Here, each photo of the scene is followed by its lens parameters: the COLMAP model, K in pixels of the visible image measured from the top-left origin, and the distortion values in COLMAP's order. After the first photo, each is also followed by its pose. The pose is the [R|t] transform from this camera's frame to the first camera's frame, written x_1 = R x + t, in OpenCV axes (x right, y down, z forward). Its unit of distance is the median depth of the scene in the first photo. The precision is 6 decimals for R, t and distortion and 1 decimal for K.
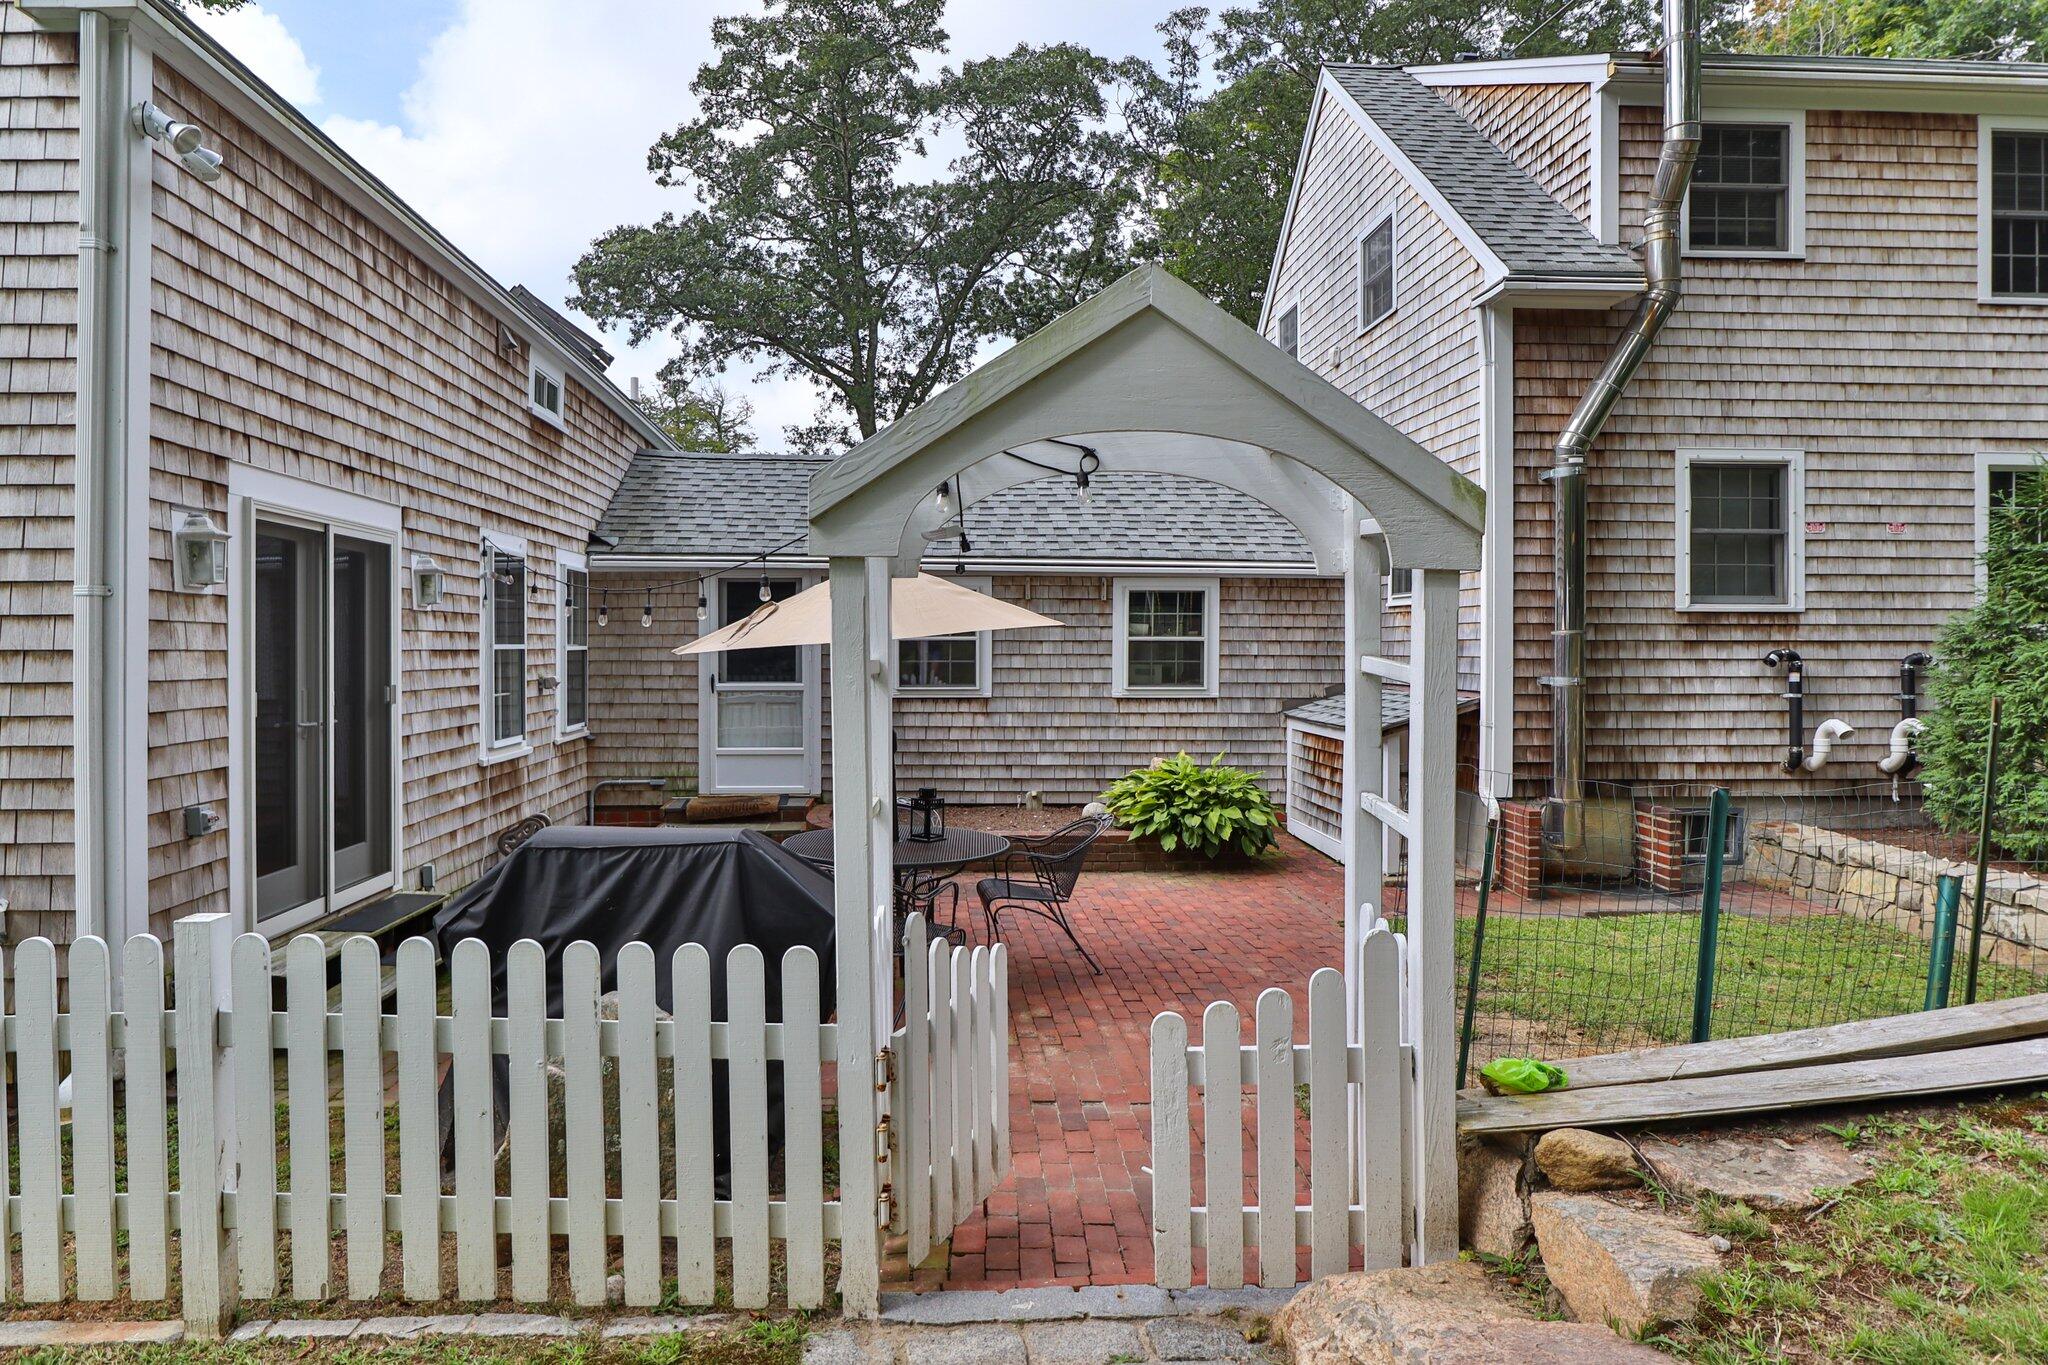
lens RADIAL K [[1031.1, 0, 1050.2], [0, 1031.1, 651.2], [0, 0, 1]] dist [-0.000006, 0.000831]
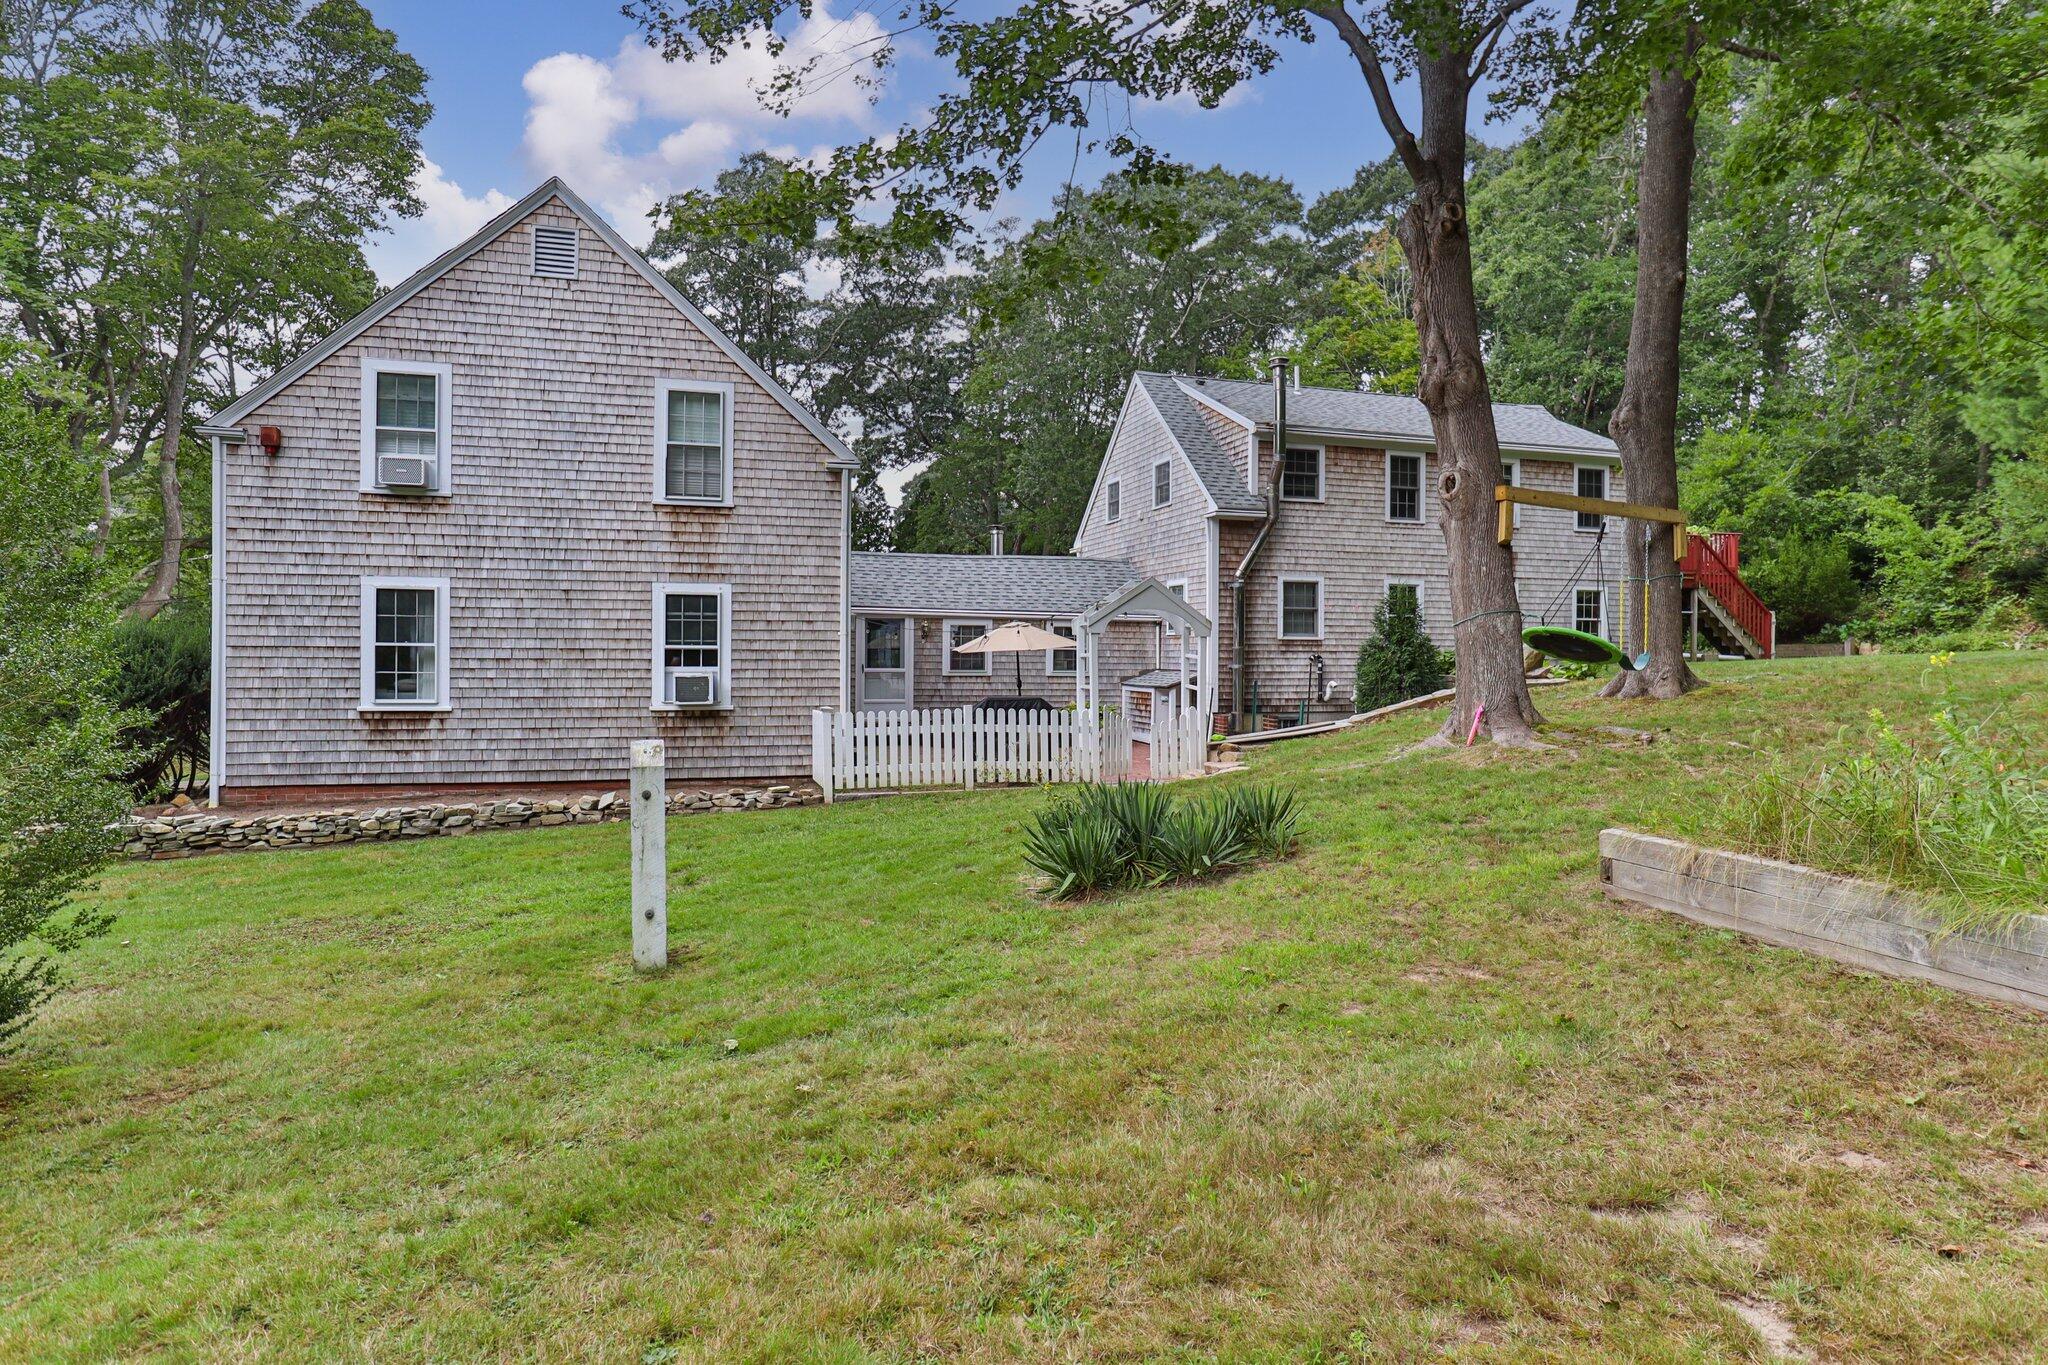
lens RADIAL K [[1074.9, 0, 1021.0], [0, 1074.9, 679.1], [0, 0, 1]] dist [0.003032, 0.000715]
pose [[0.972179, -0.000176, 0.234239, -0.633568], [-0.002811, 0.999919, 0.012418, 0.028888], [-0.234222, -0.012731, 0.972100, -1.435761]]
